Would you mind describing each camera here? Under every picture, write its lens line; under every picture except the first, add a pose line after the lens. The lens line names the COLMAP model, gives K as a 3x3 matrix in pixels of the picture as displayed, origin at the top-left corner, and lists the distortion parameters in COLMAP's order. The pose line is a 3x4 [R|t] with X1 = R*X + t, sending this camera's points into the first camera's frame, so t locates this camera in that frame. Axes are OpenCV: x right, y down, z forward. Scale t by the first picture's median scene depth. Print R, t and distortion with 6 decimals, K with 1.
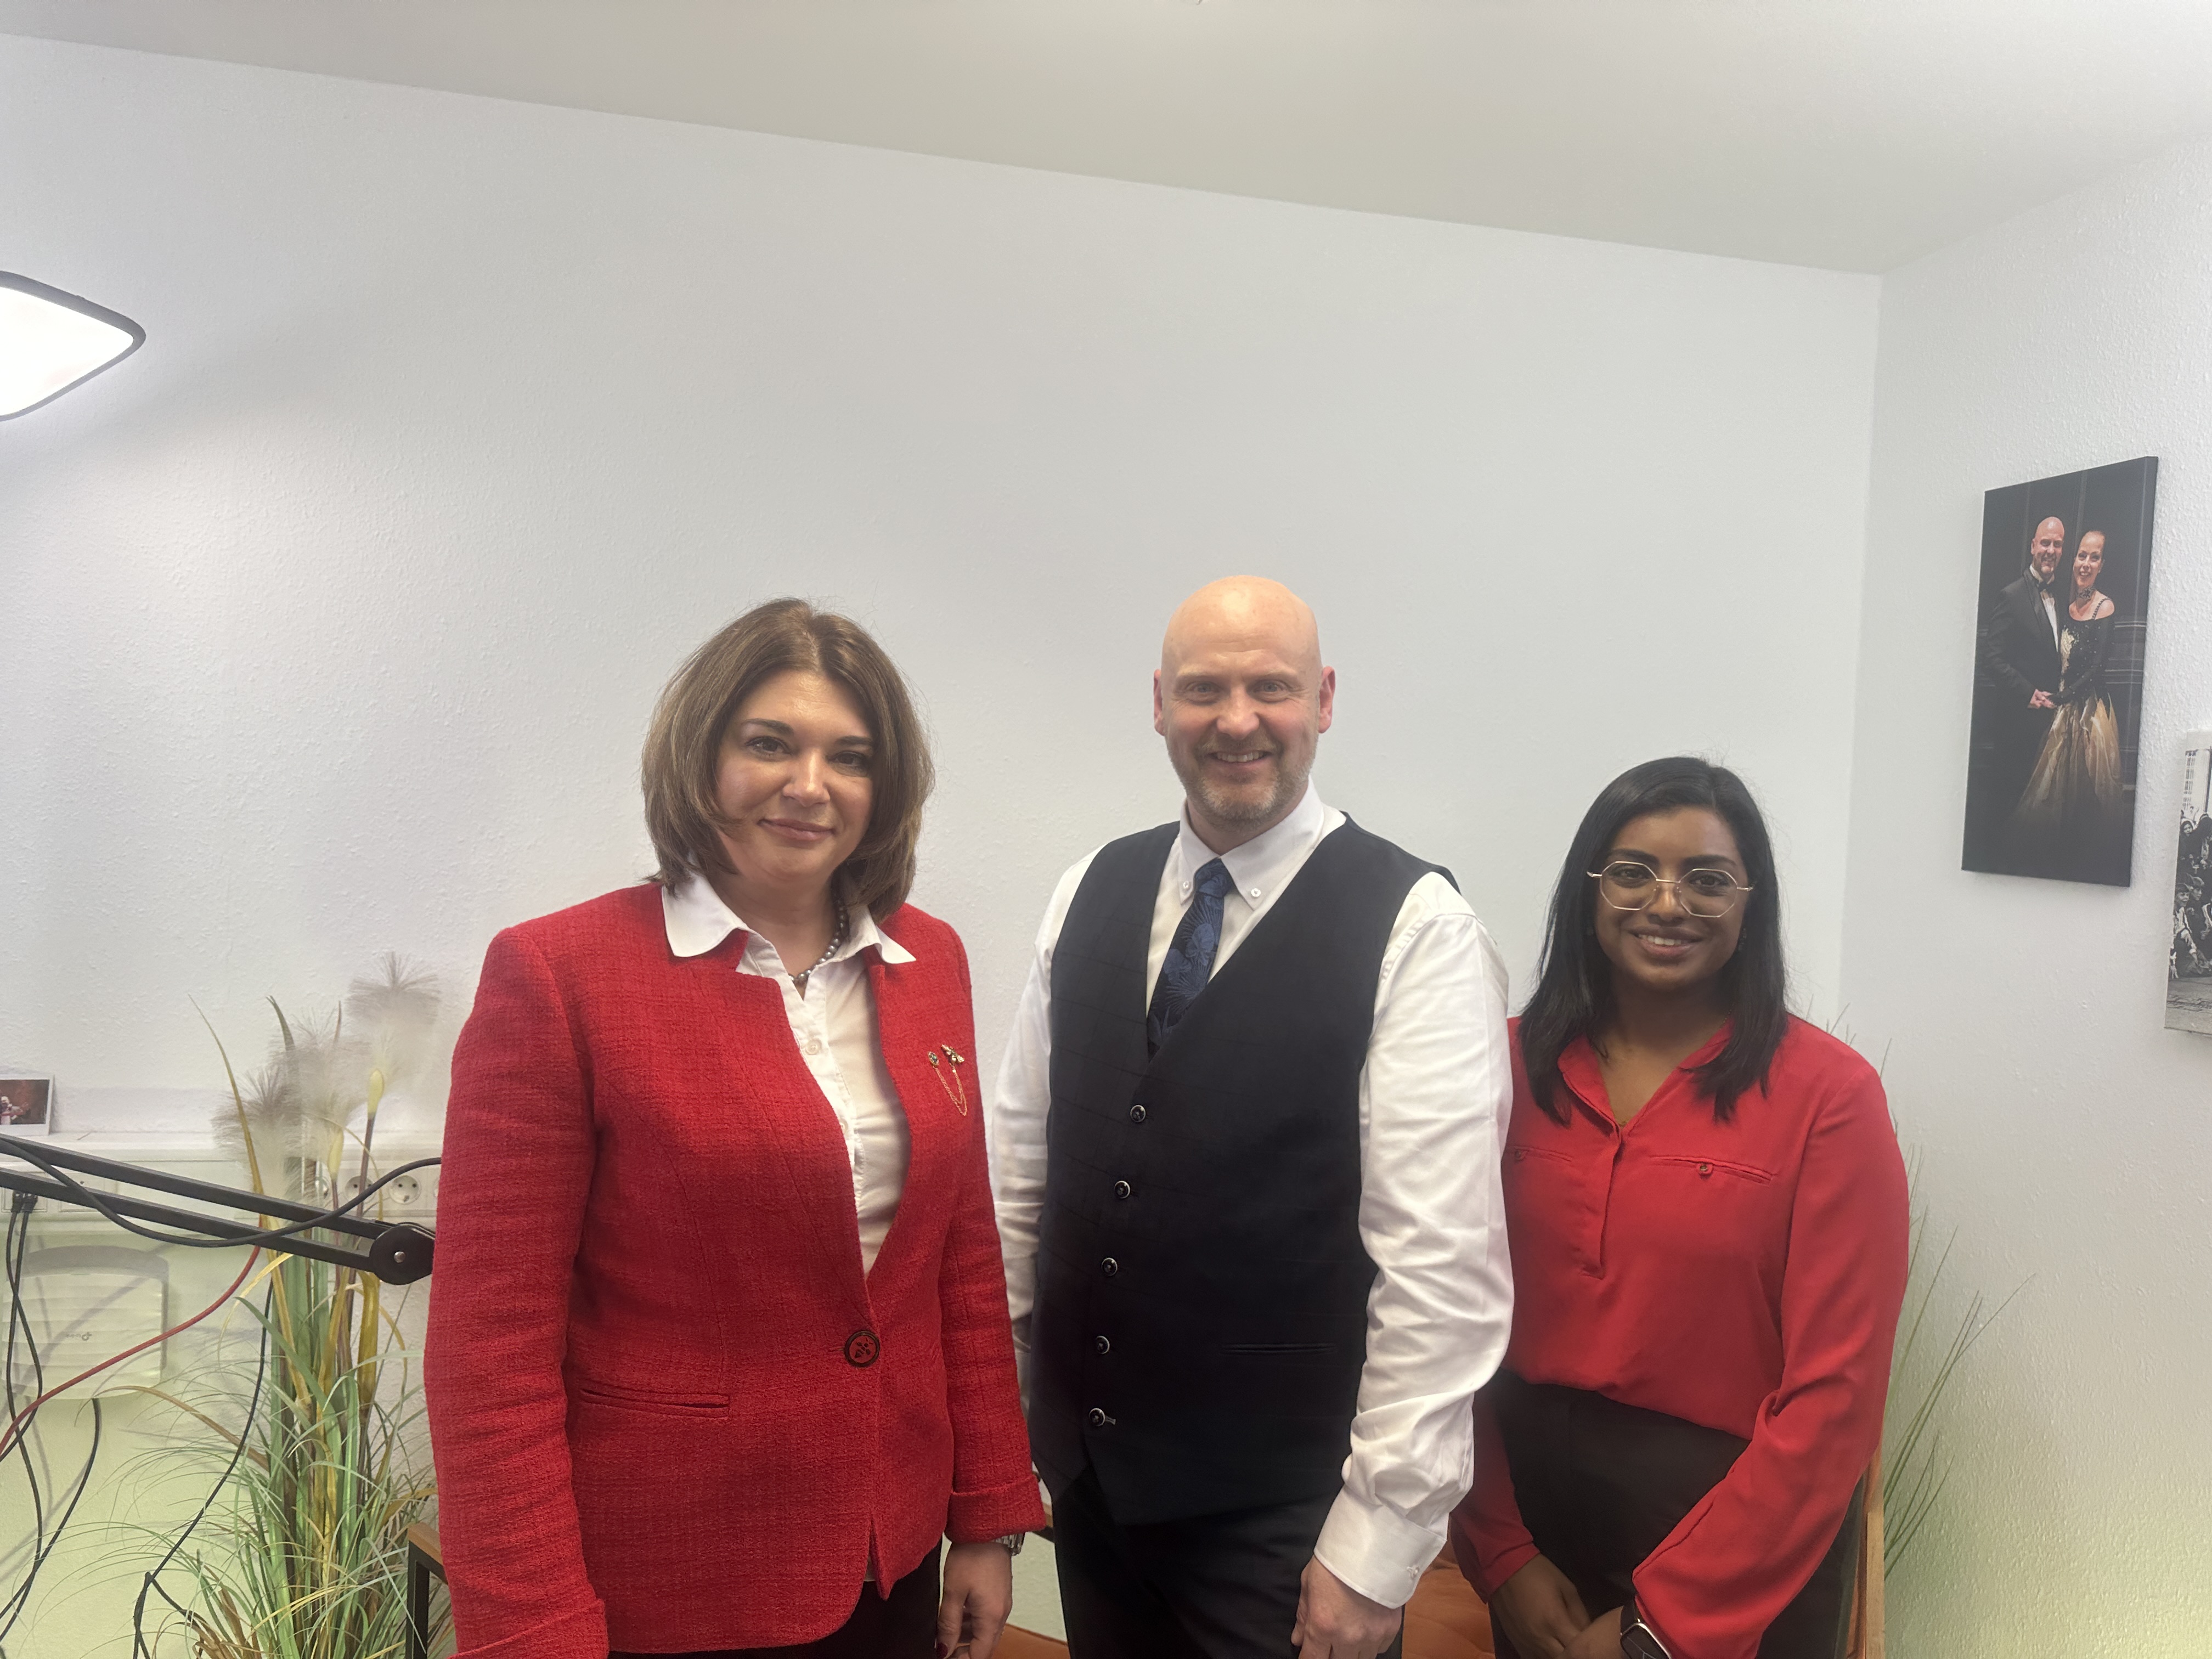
lens RADIAL K [[1551.5, 0, 1093.3], [0, 1551.5, 817.5], [0, 0, 1]] dist [-0.000664, 0.002775]
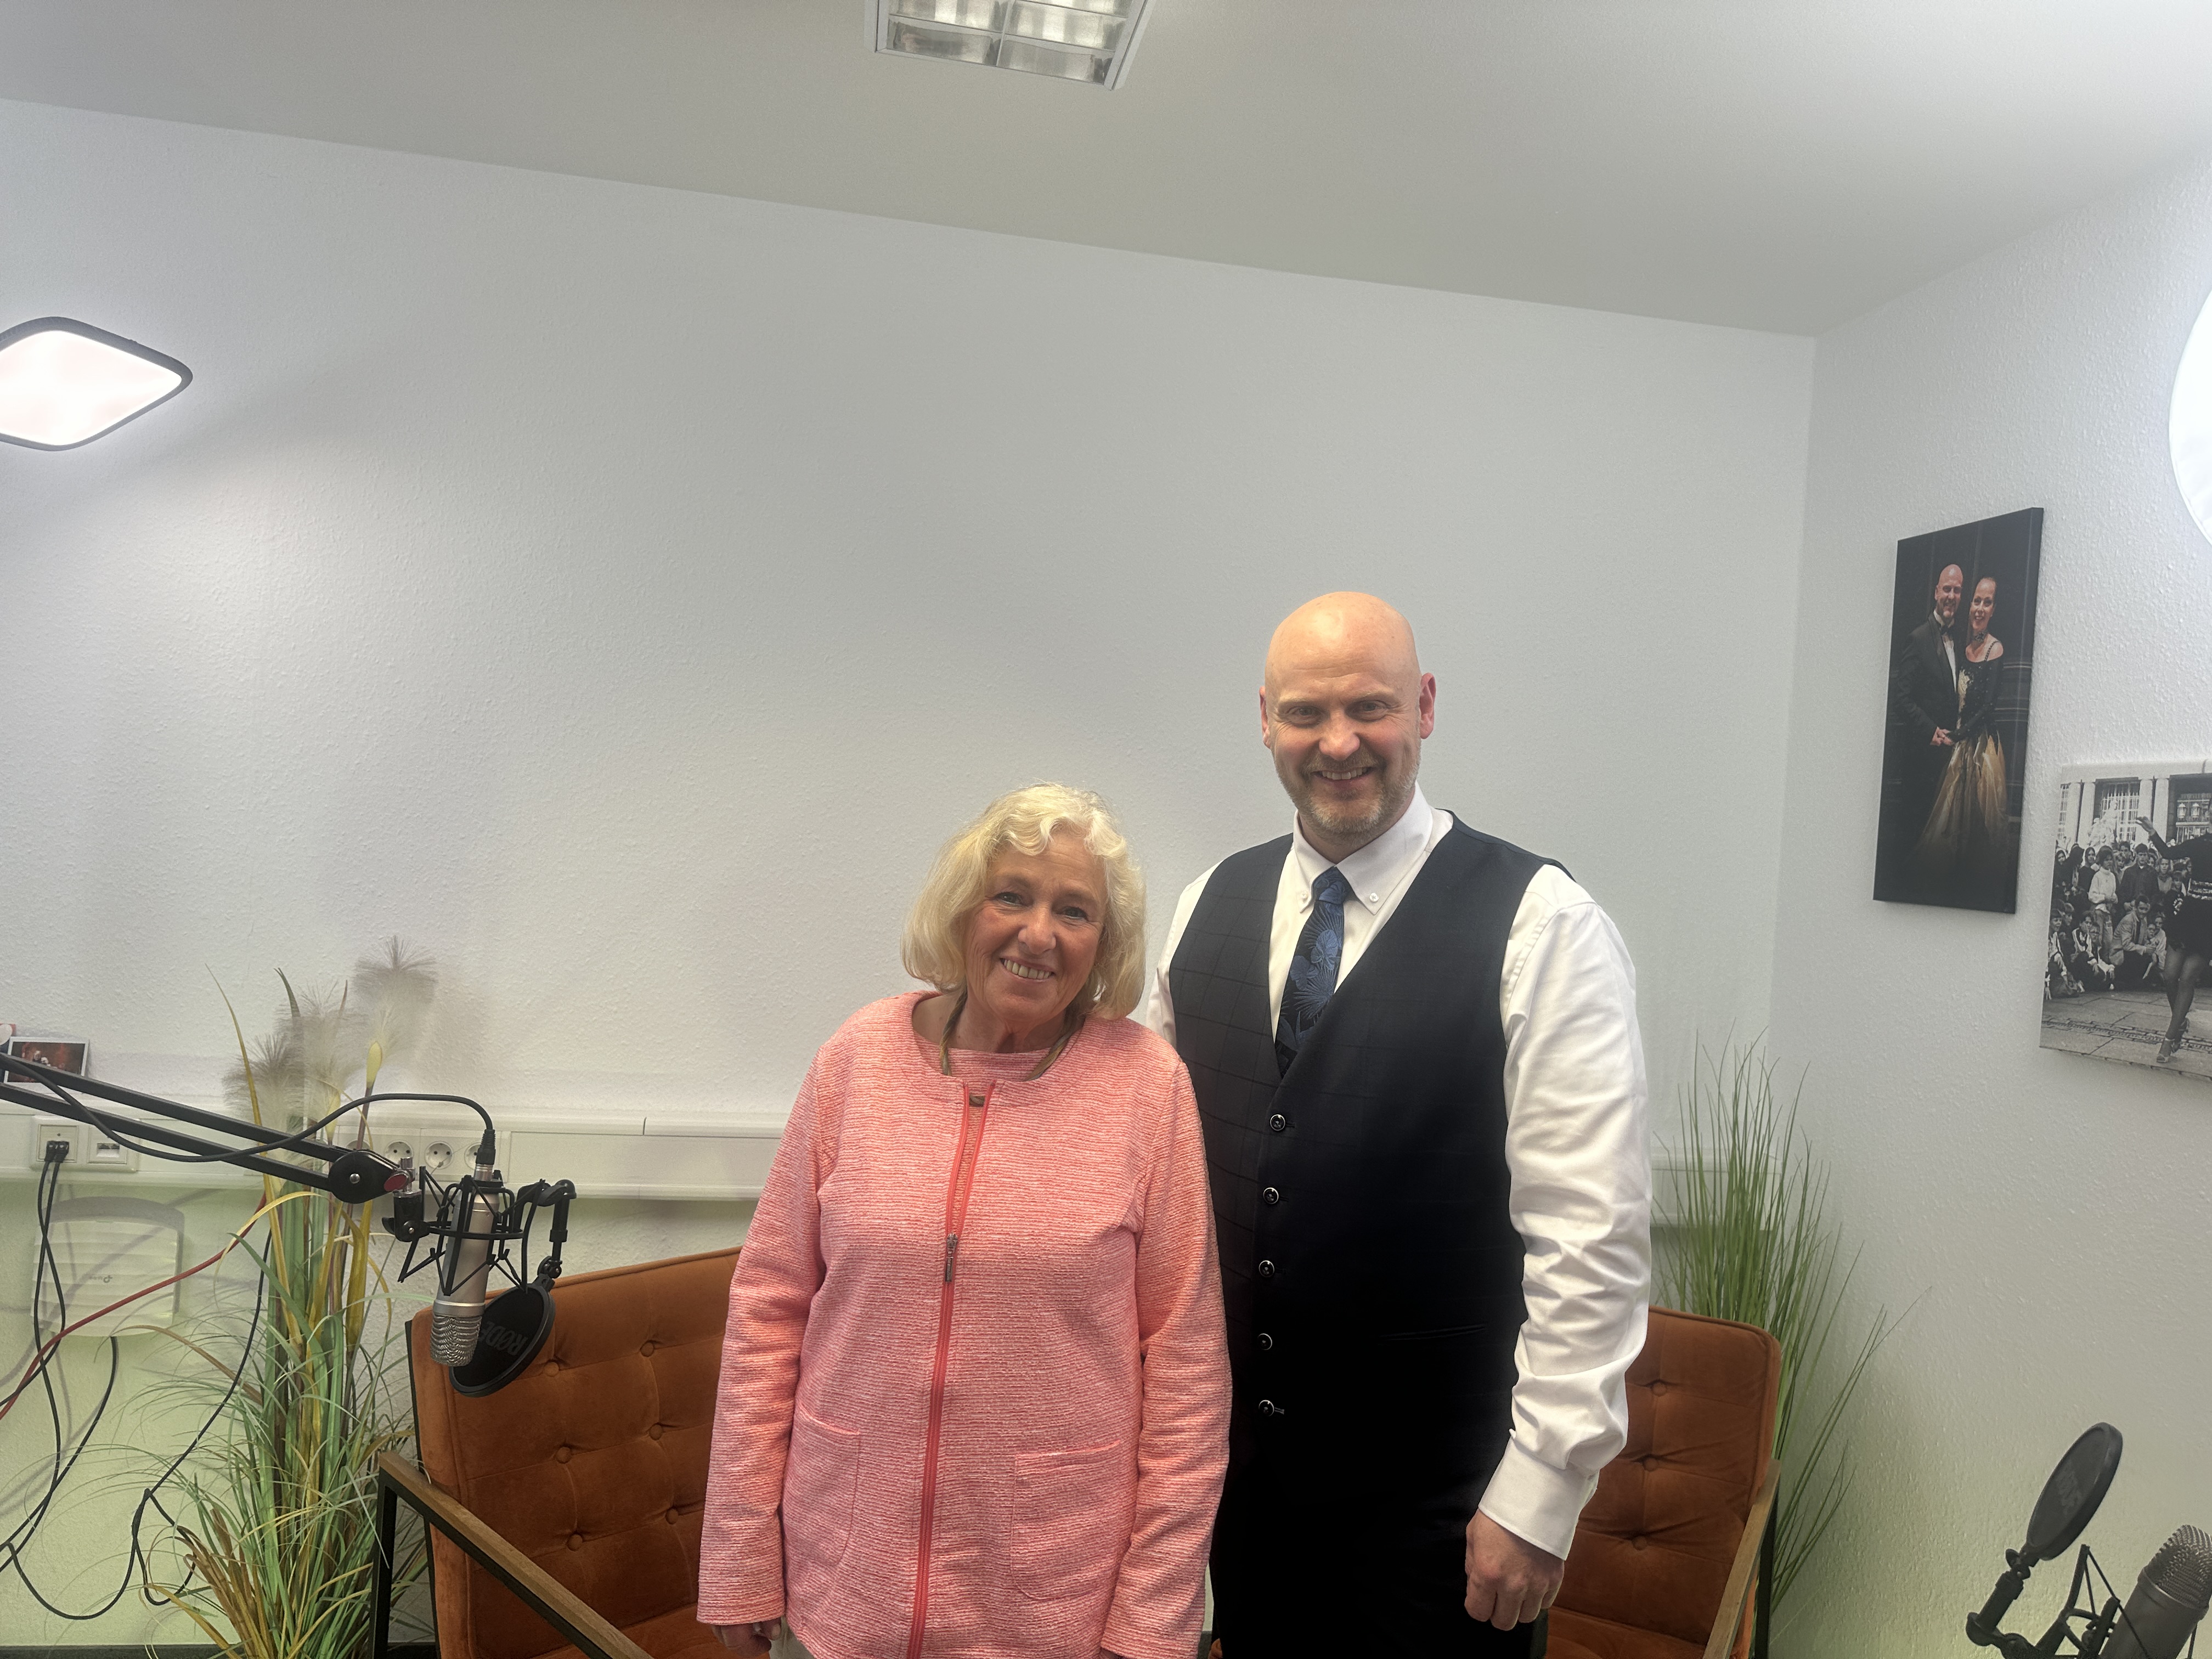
lens RADIAL K [[1553.8, 0, 1106.0], [0, 1553.8, 829.5], [0, 0, 1]] dist [0.008151, 0.000448]
pose [[0.998901, 0.021588, -0.041591, 0.096475], [-0.022755, 0.999354, -0.027801, 0.031210], [0.040964, 0.028716, 0.998748, -0.083069]]
